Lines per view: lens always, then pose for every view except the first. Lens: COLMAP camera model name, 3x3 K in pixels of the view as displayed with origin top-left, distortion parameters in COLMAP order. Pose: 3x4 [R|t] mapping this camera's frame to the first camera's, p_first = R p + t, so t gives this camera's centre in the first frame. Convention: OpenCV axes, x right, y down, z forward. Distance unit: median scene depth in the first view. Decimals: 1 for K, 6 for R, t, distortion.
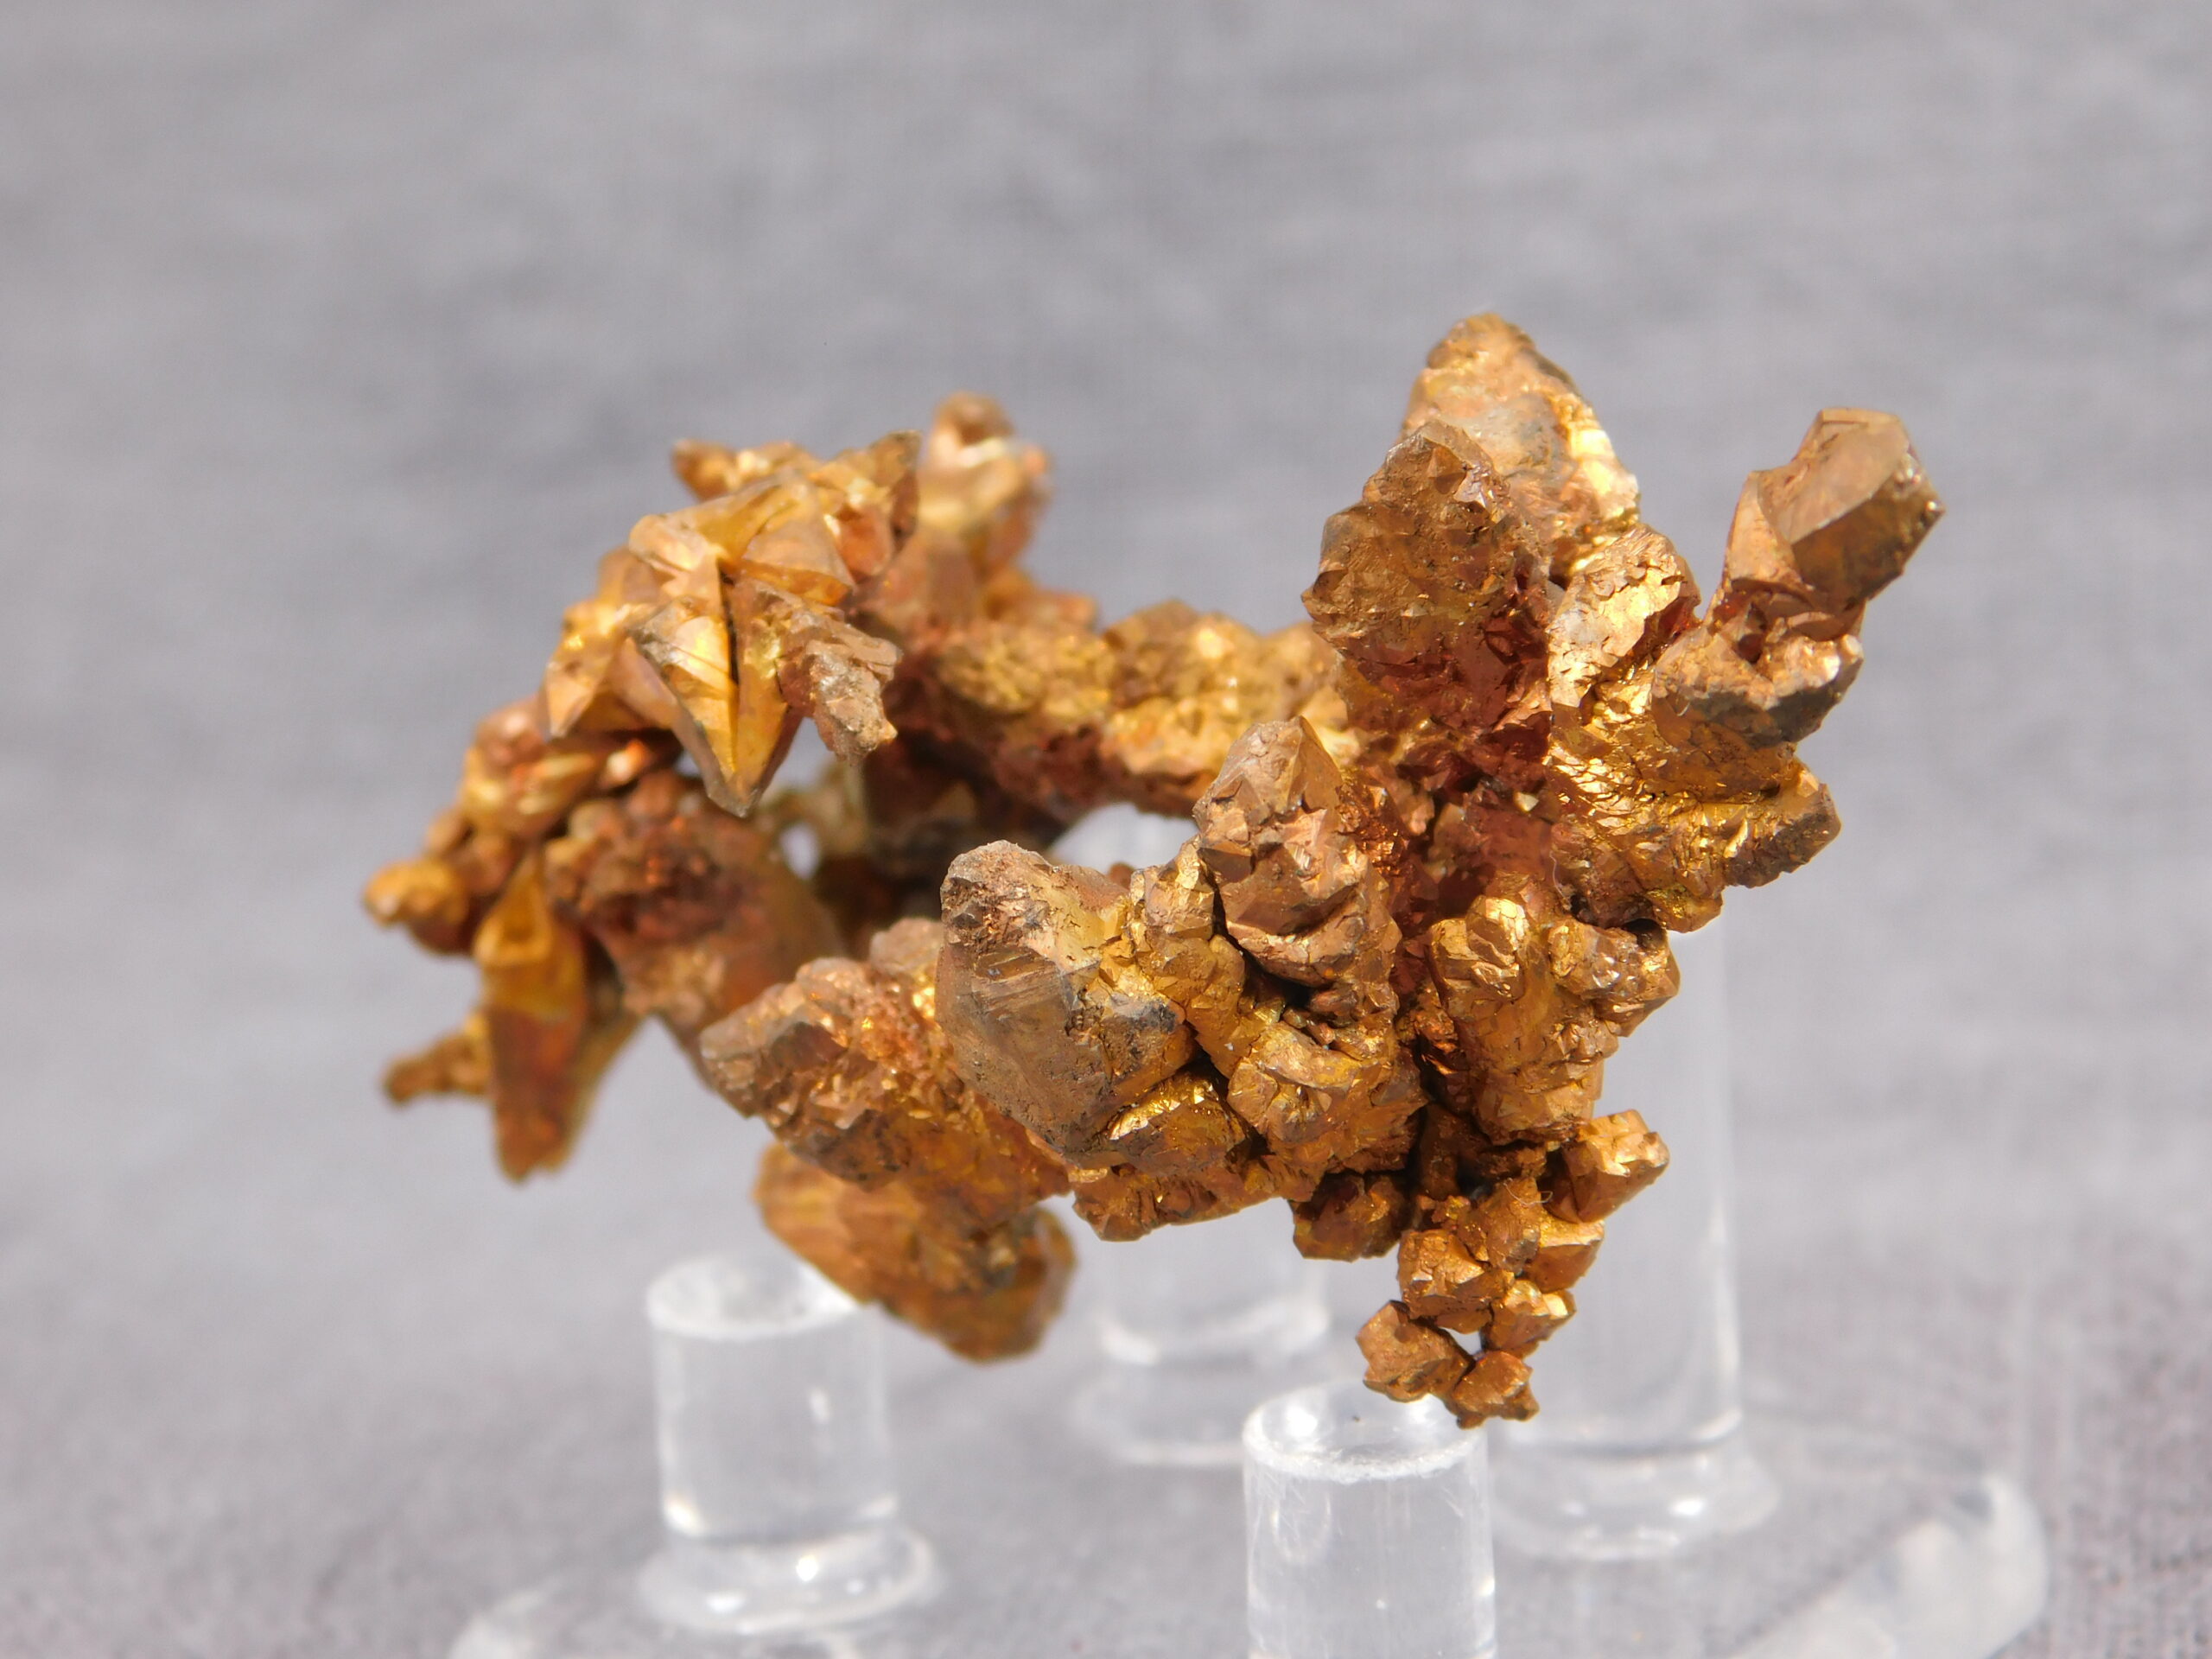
lens RADIAL K [[5331.5, 0, 1106.0], [0, 5331.5, 829.5], [0, 0, 1]] dist [-0.243183, 0.826571]
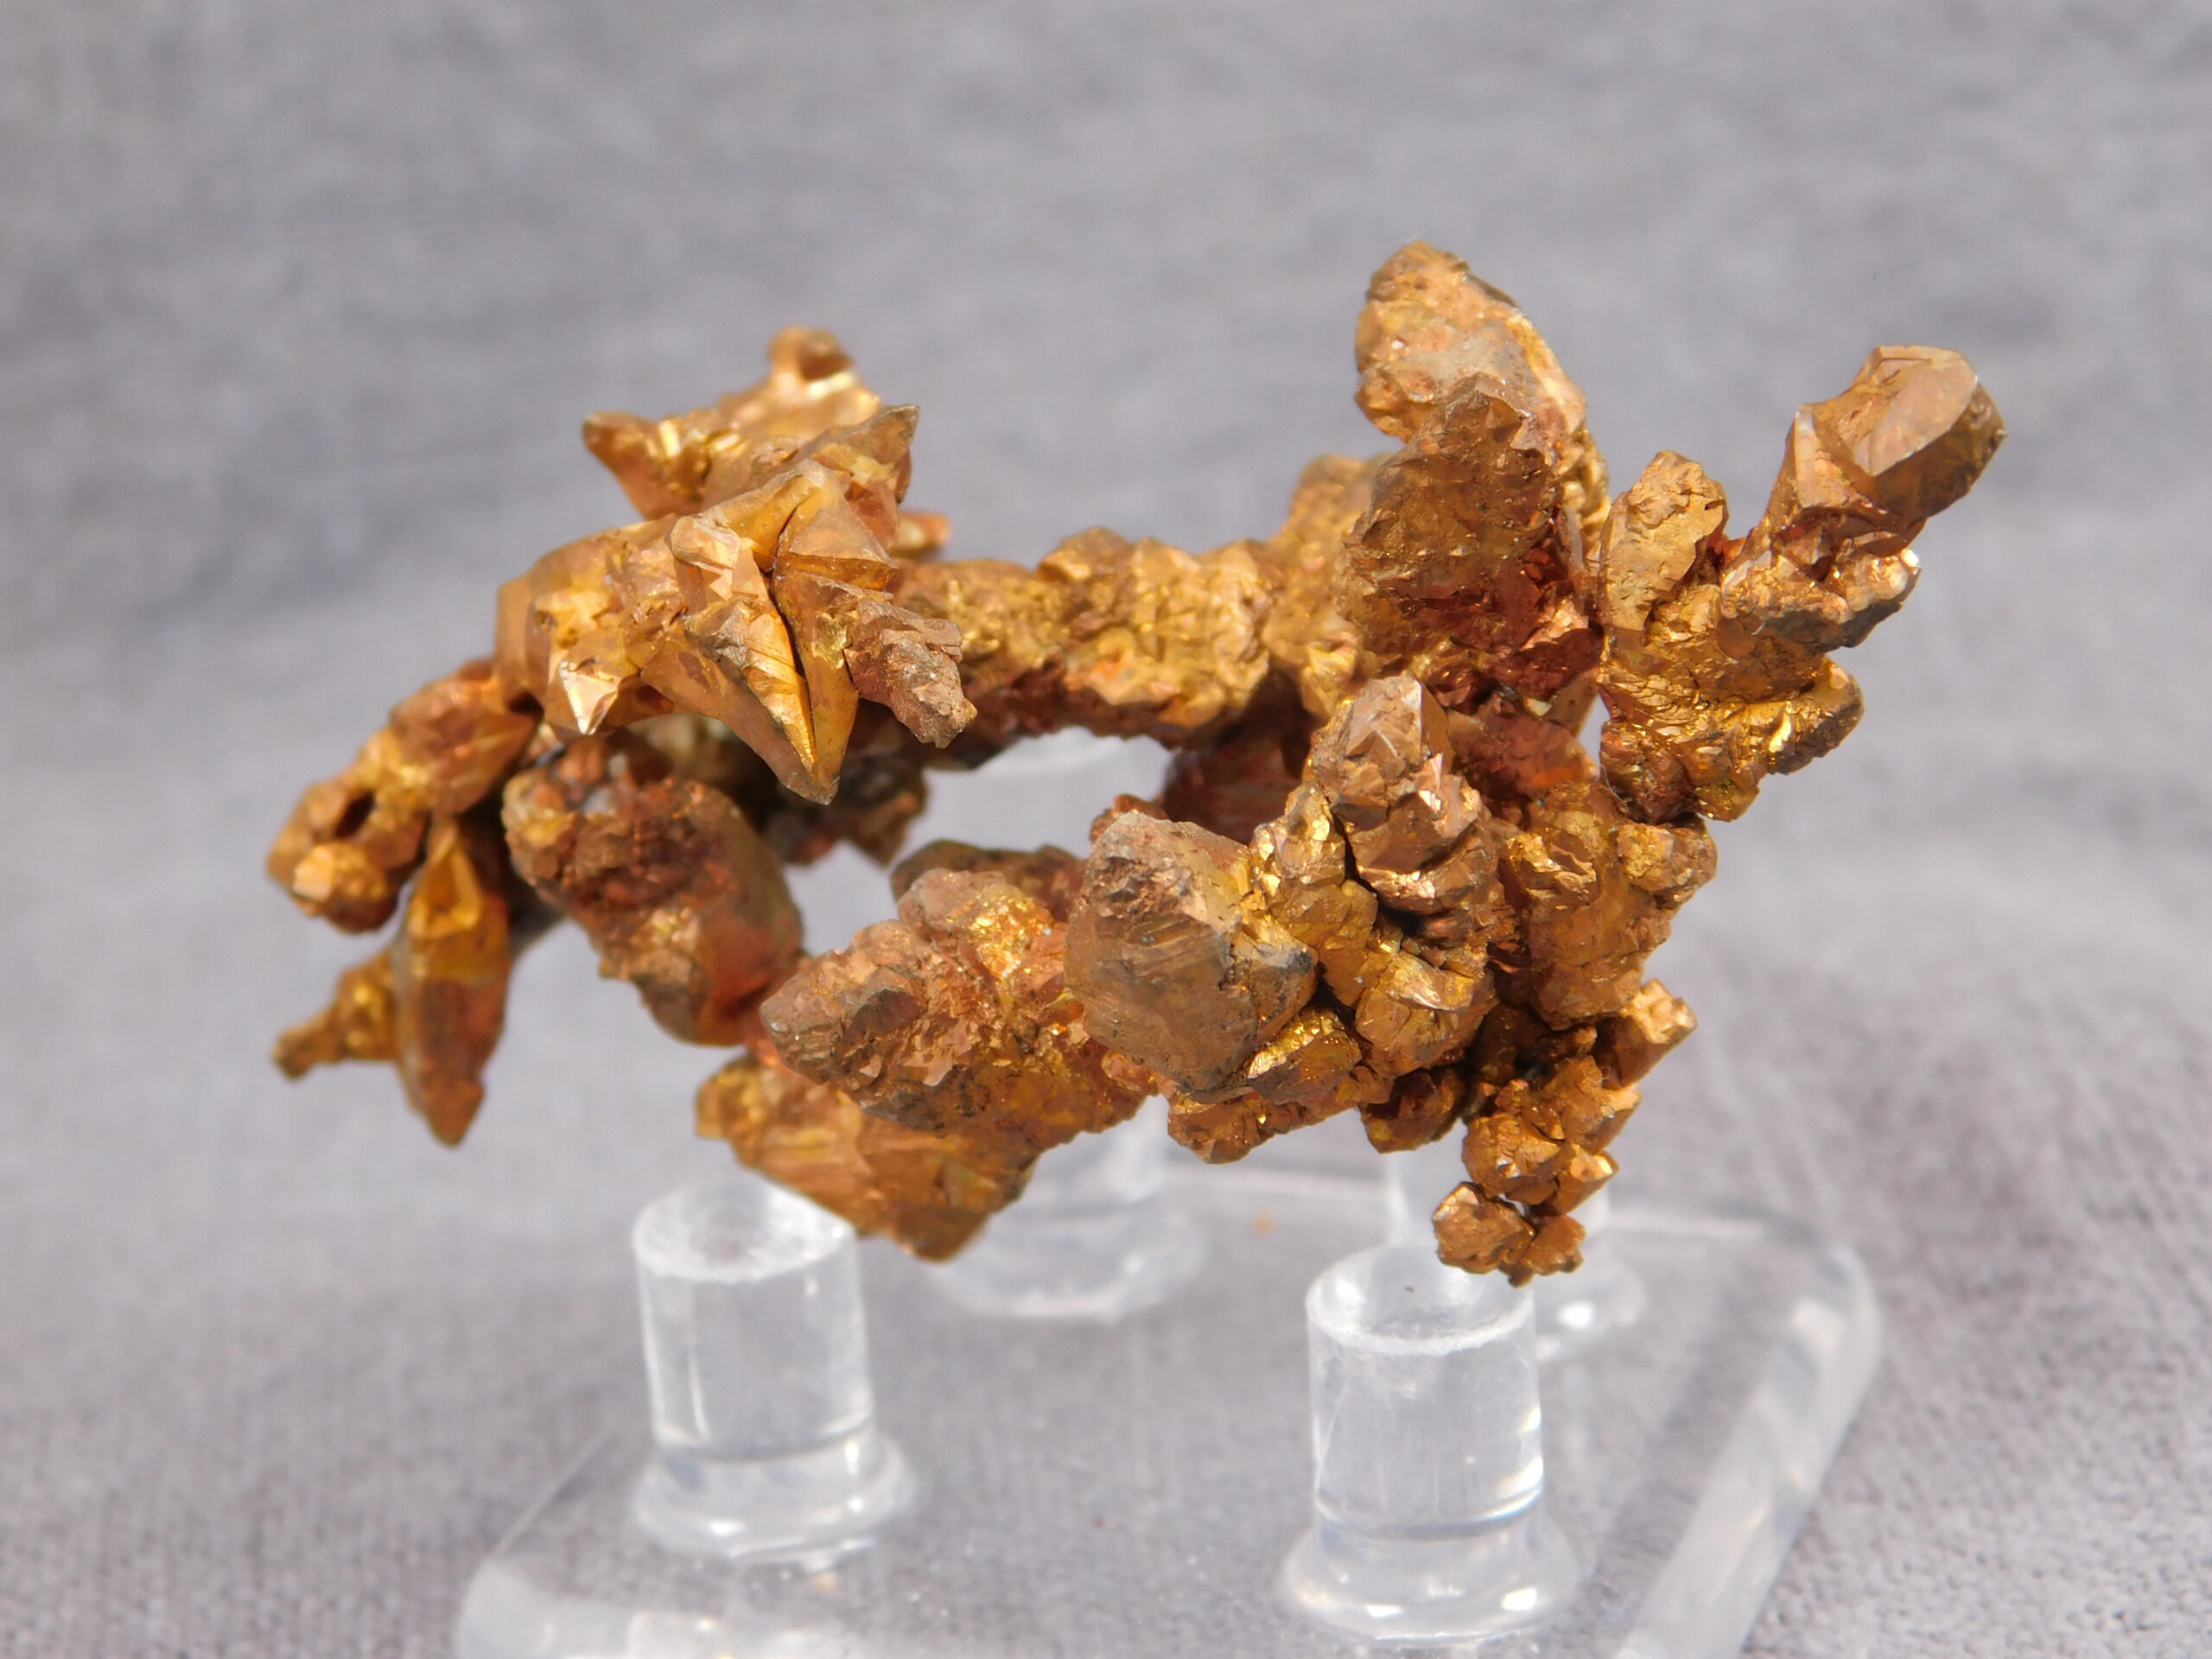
lens RADIAL K [[5331.5, 0, 1106.0], [0, 5331.5, 829.5], [0, 0, 1]] dist [-0.243183, 0.826571]
pose [[0.956603, -0.116077, 0.267275, -0.299278], [0.091702, 0.990550, 0.101984, -0.100007], [-0.276587, -0.073048, 0.958208, -0.005241]]
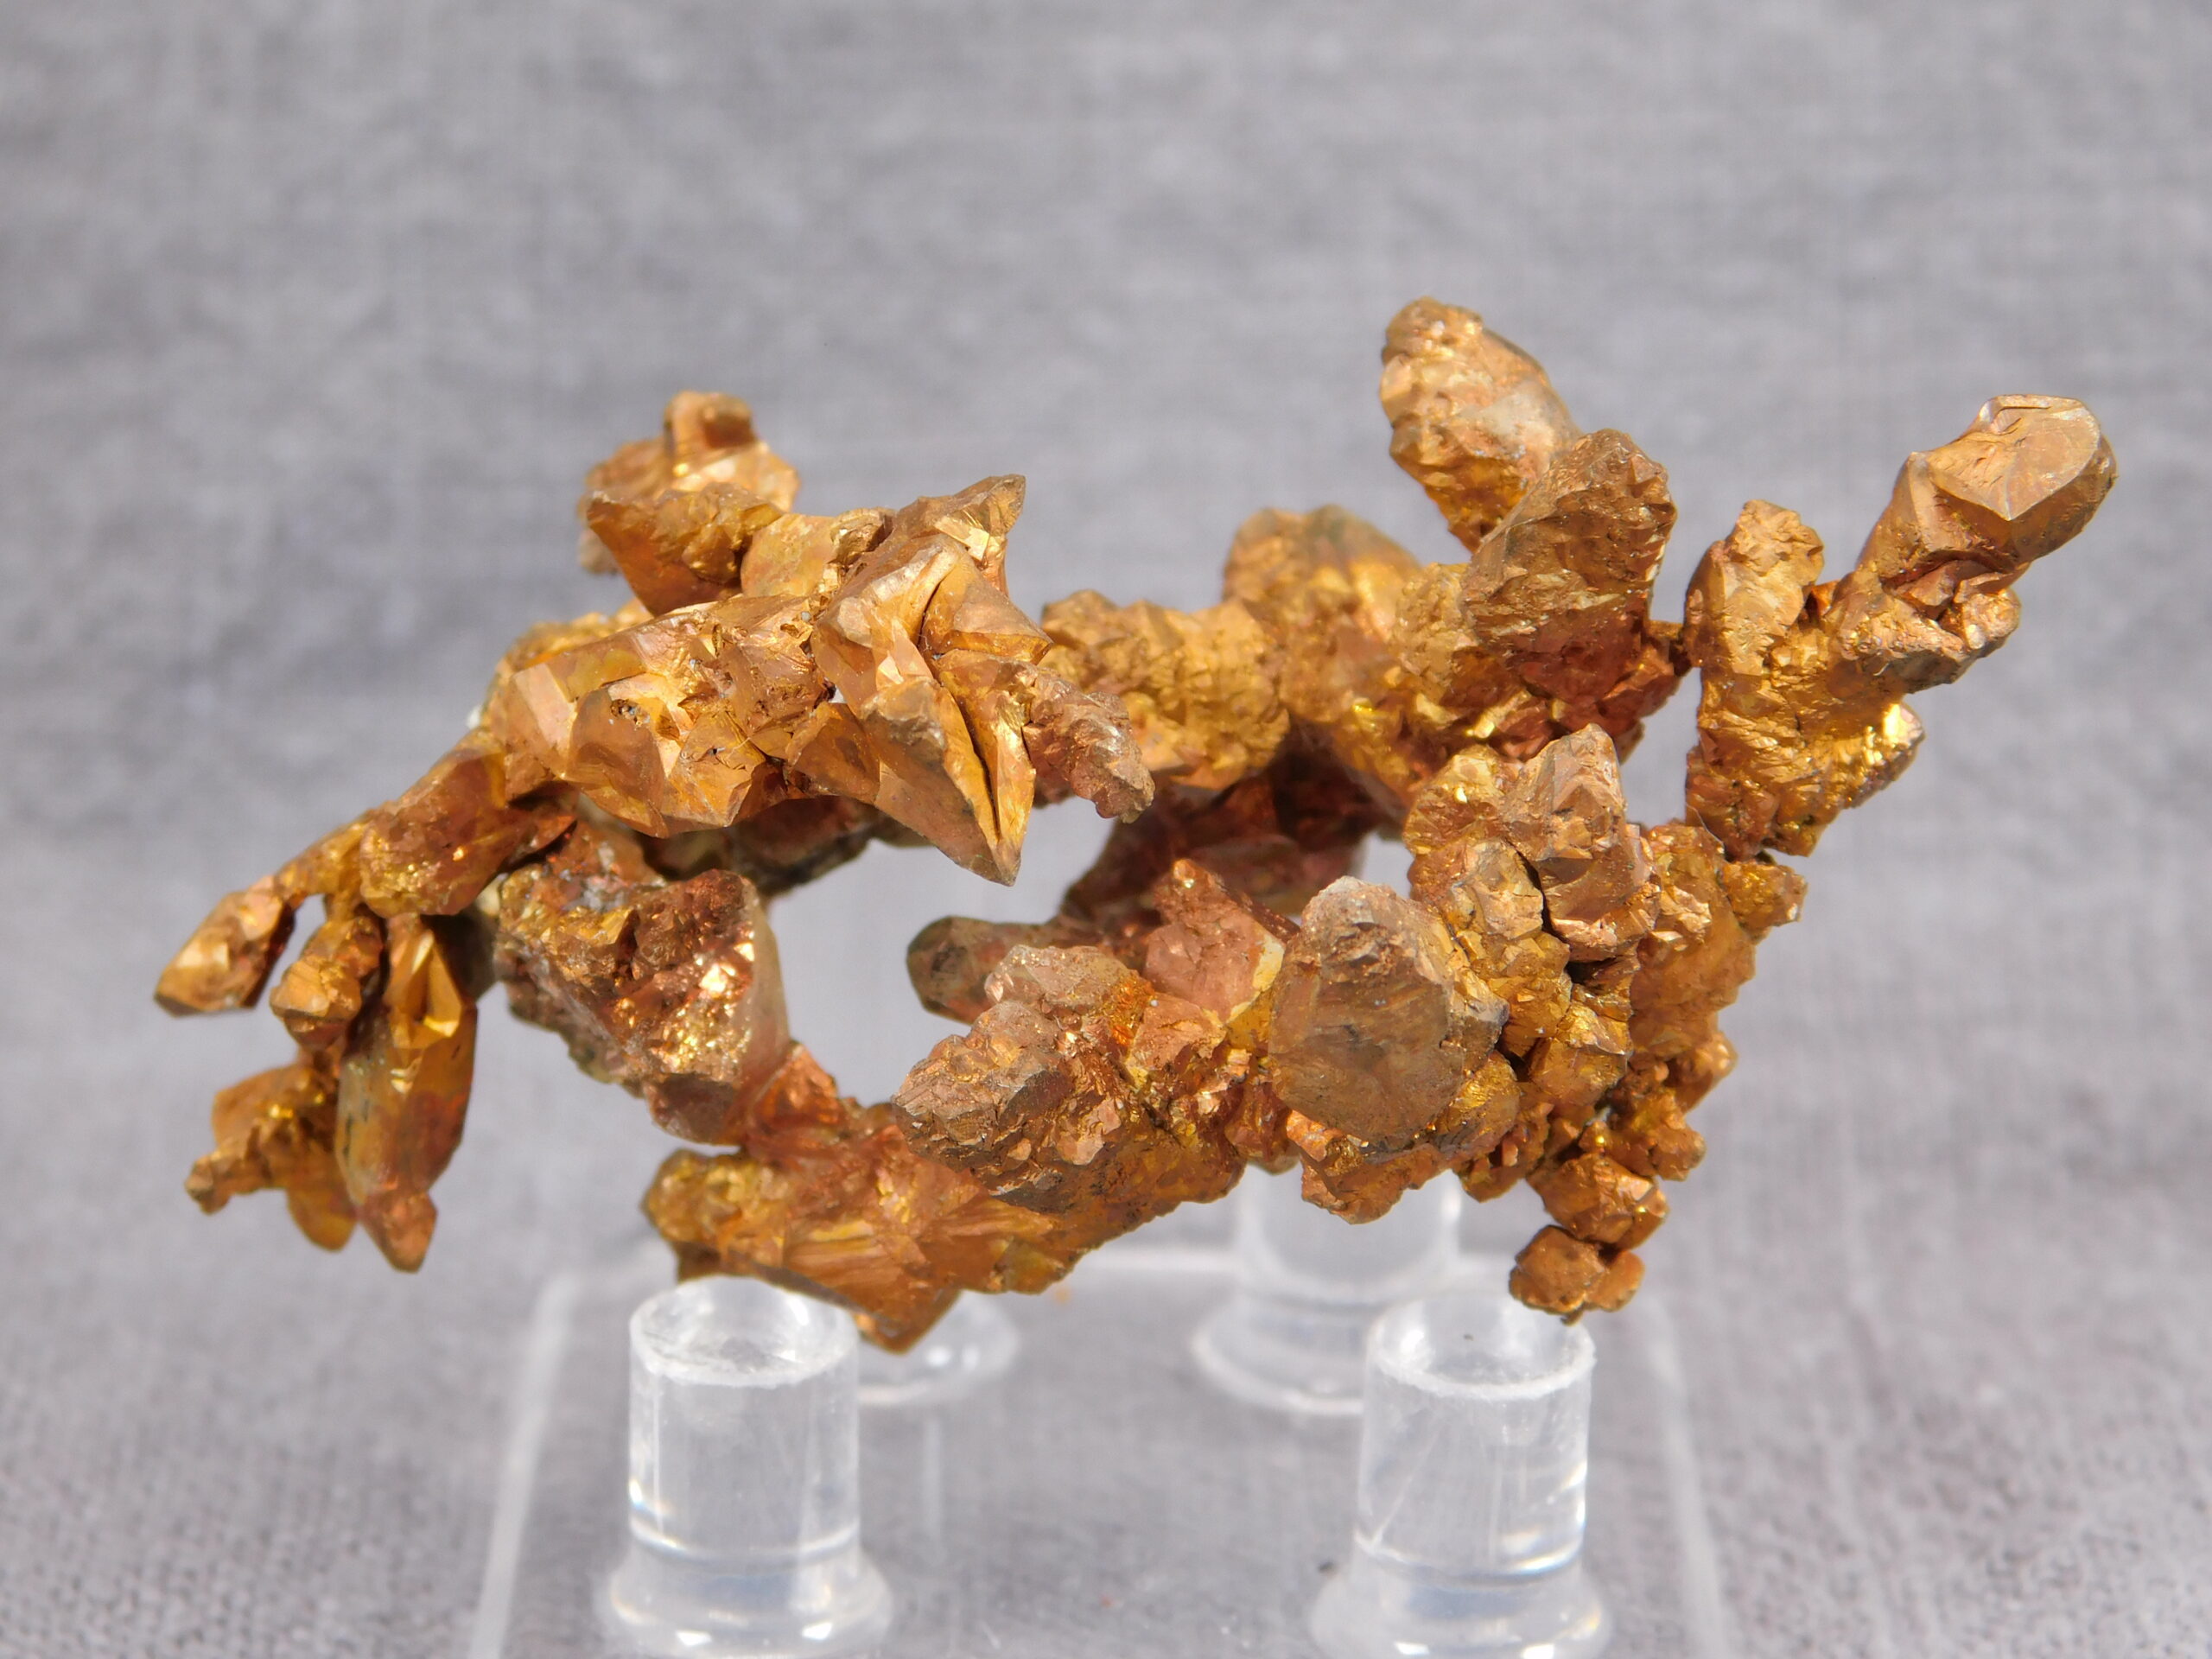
lens RADIAL K [[5998.5, 0, 1106.0], [0, 5998.5, 829.5], [0, 0, 1]] dist [-0.296893, 0.561937]
pose [[0.797374, -0.159827, 0.581937, -0.731208], [0.100835, 0.986022, 0.132642, -0.165899], [-0.595002, -0.047085, 0.802344, 0.075687]]
